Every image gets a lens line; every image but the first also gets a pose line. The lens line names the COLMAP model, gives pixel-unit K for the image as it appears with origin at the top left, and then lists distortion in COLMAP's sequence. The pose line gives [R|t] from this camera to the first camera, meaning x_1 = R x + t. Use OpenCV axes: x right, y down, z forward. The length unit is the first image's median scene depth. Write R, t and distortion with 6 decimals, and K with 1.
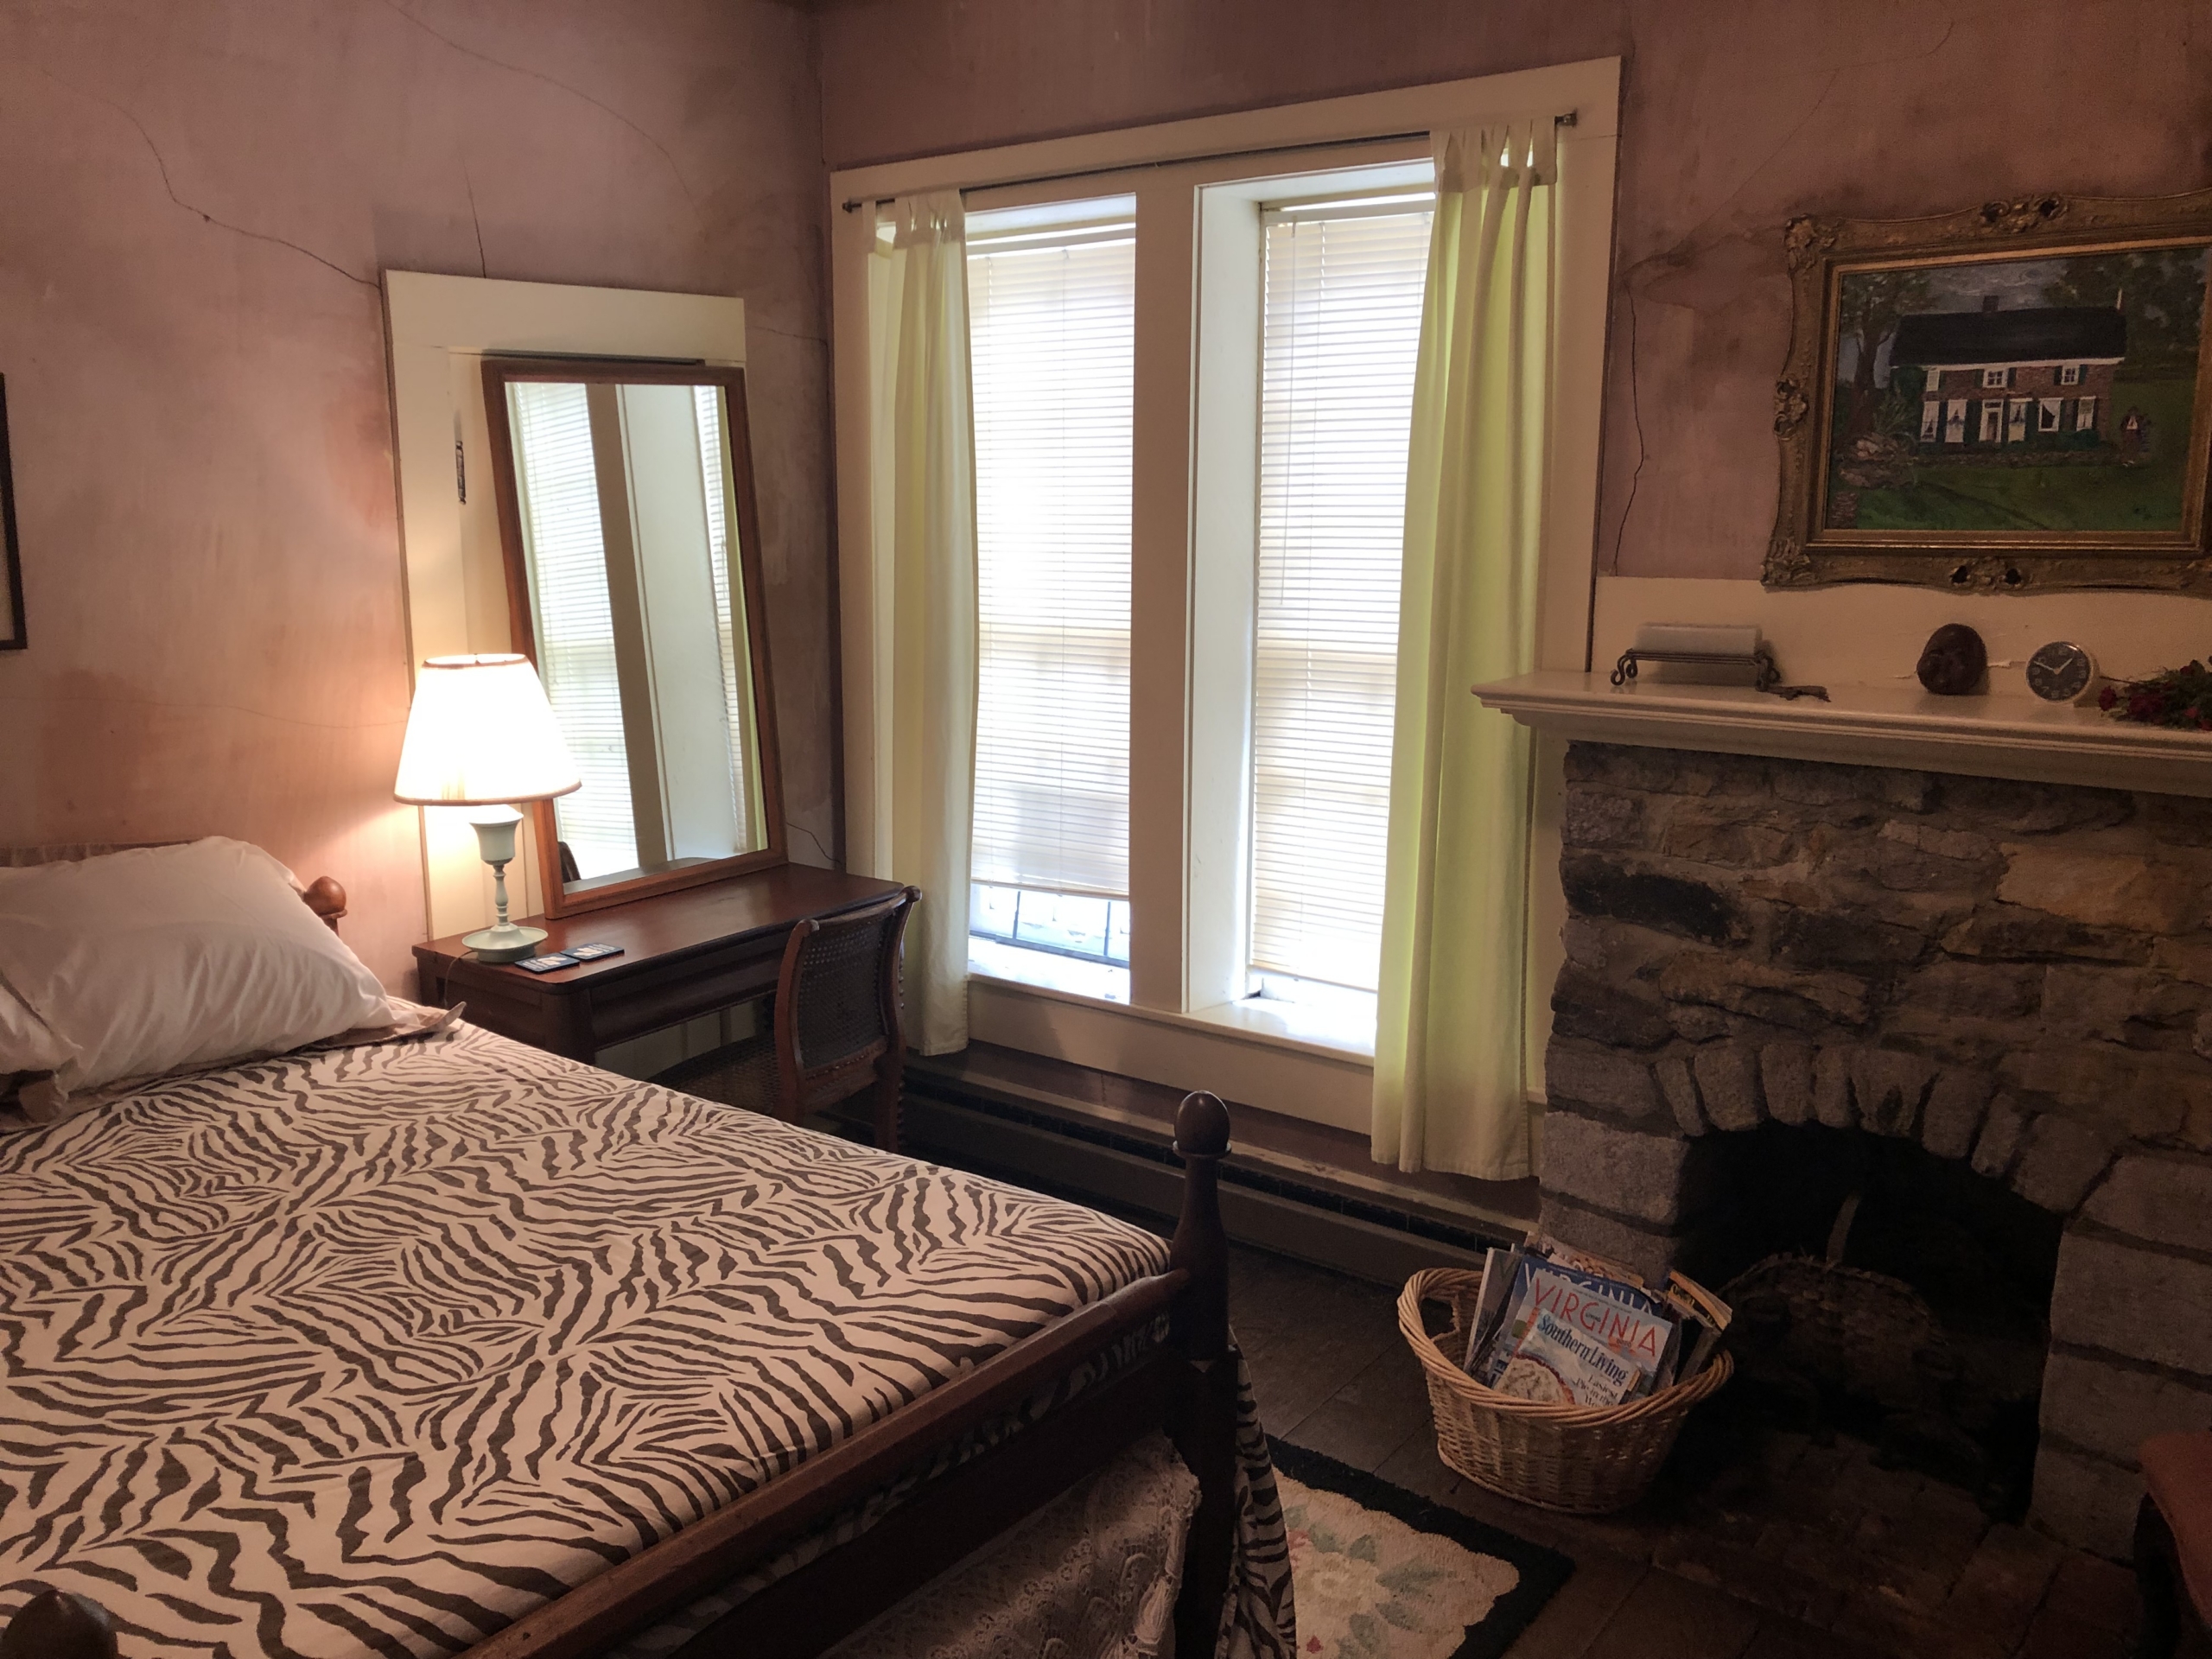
lens RADIAL K [[1844.0, 0, 1104.5], [0, 1844.0, 825.5], [0, 0, 1]] dist [0.044584, -0.014682]
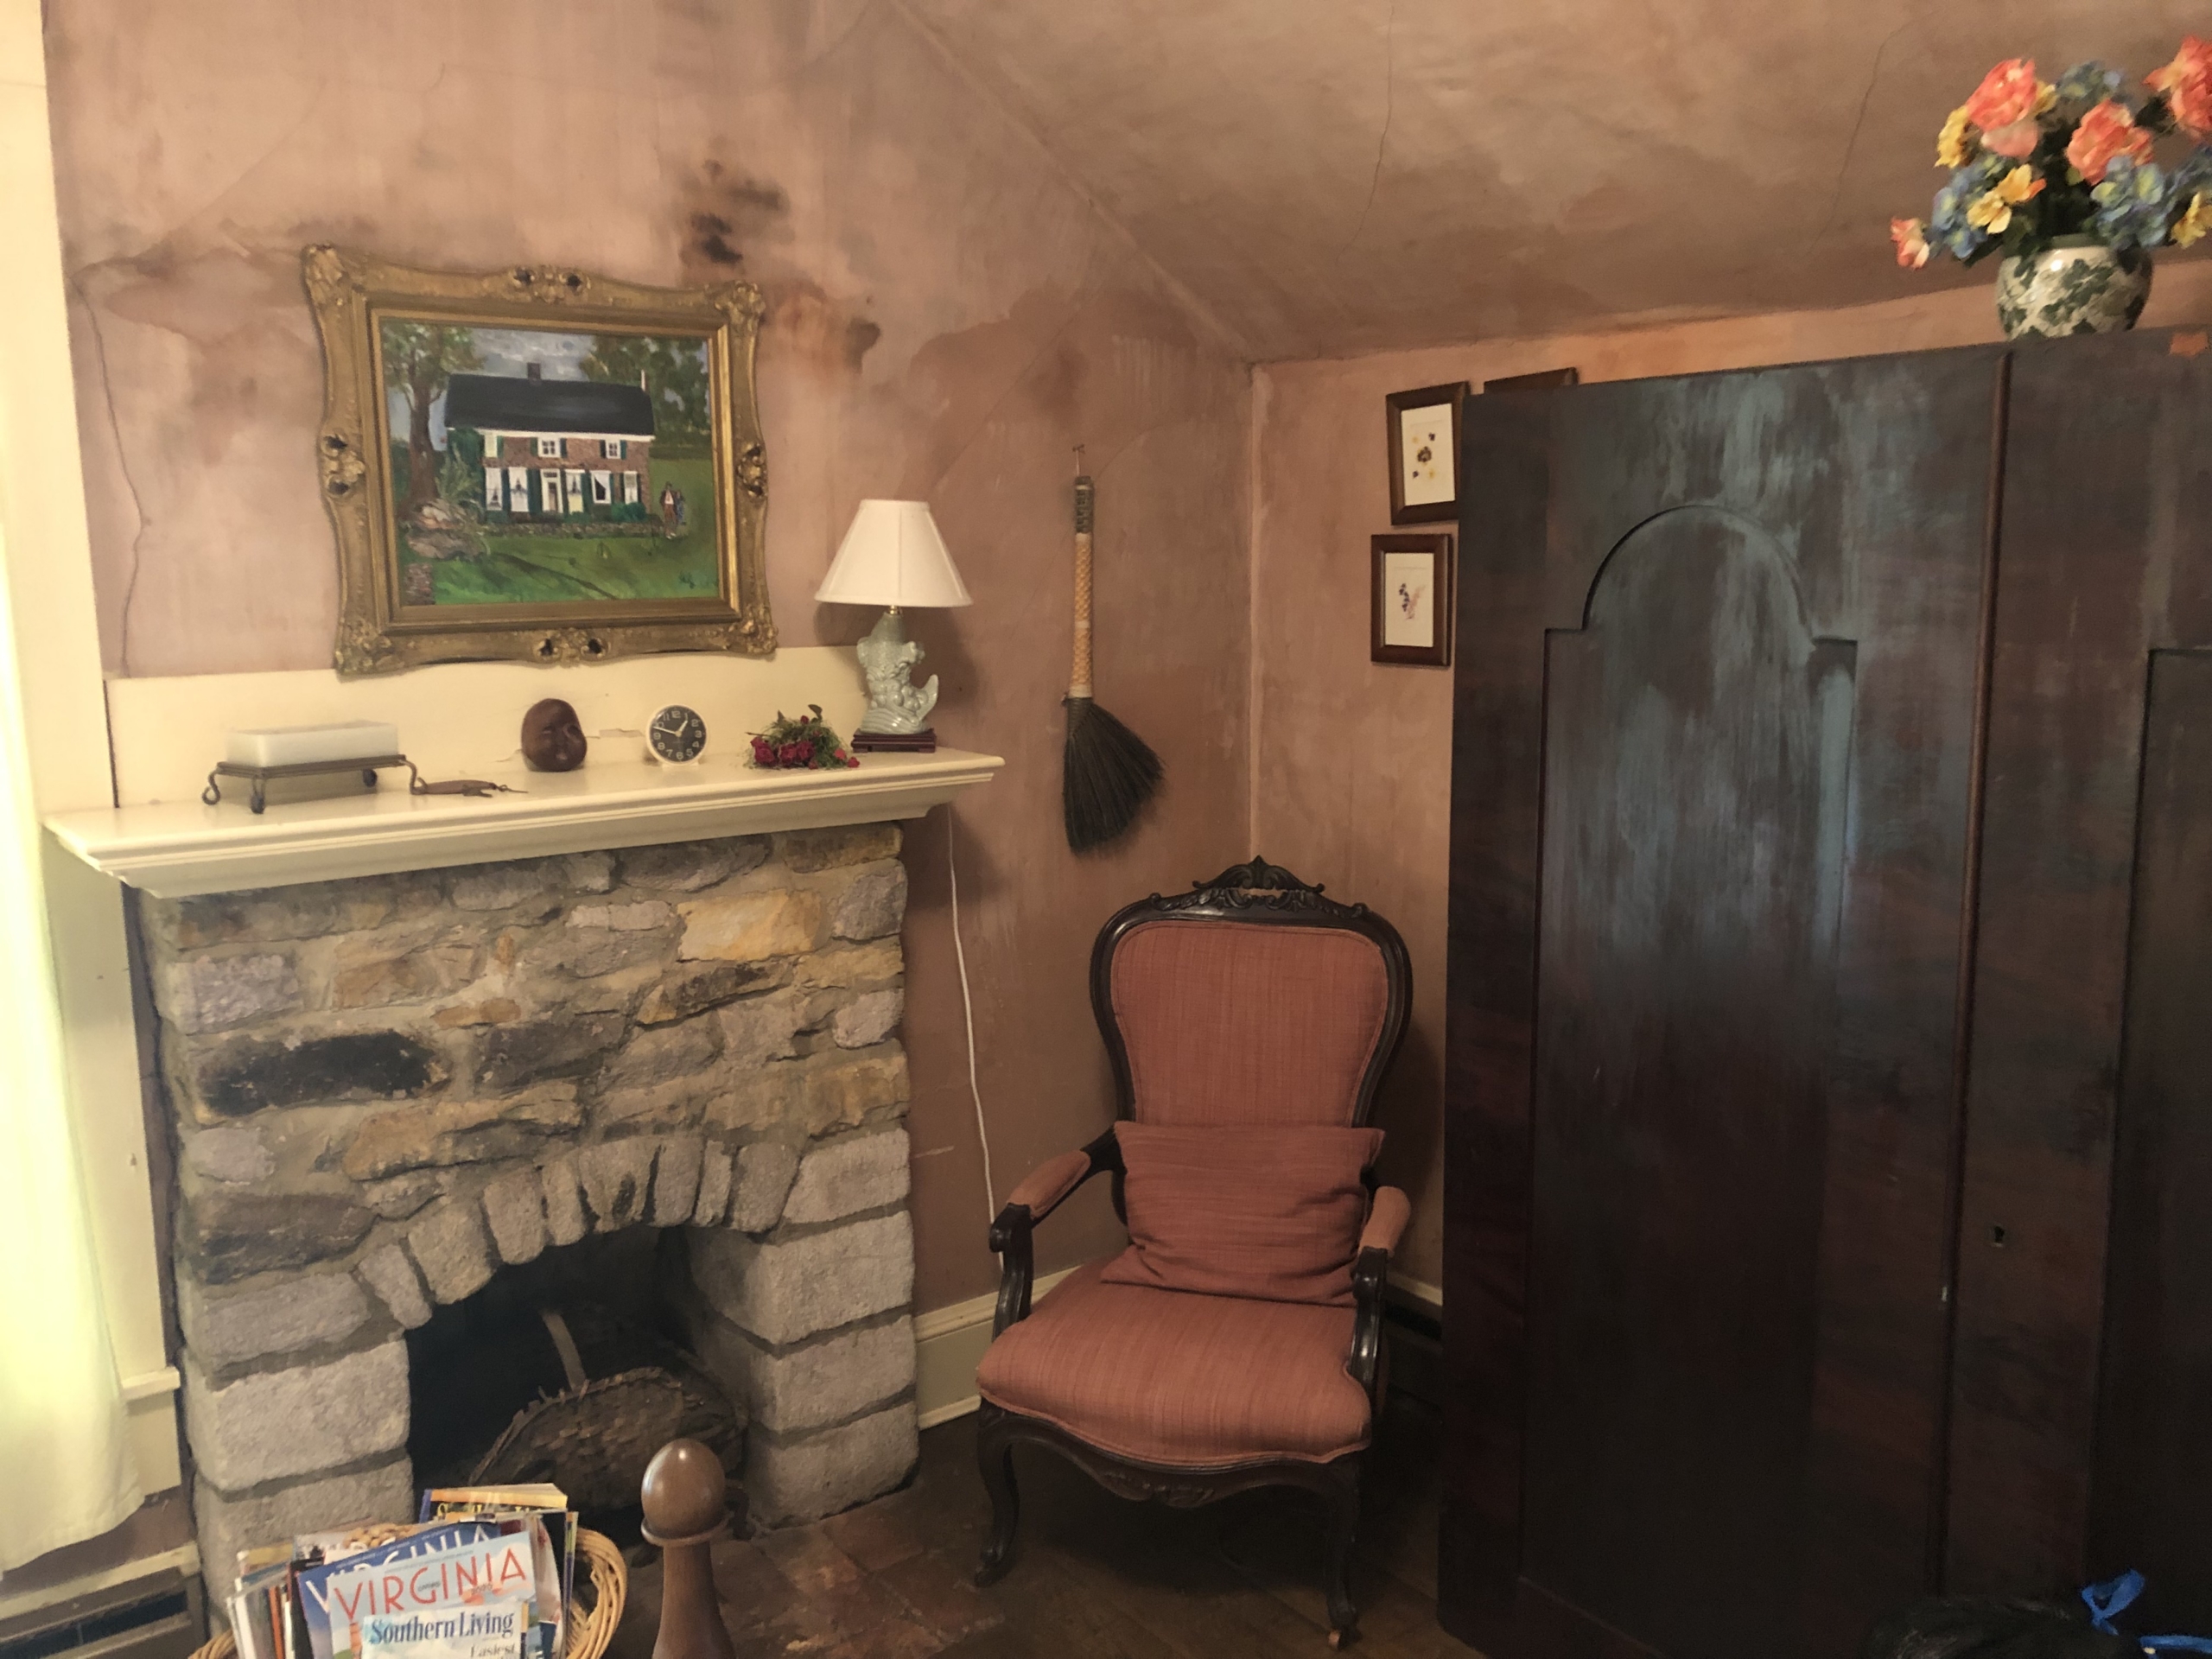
lens RADIAL K [[1844.0, 0, 1105.8], [0, 1844.0, 835.8], [0, 0, 1]] dist [0.044584, -0.014682]
pose [[0.244434, -0.157582, 0.956776, -0.402018], [0.182025, 0.976623, 0.114347, -0.095285], [-0.952428, 0.146207, 0.267404, 0.472896]]
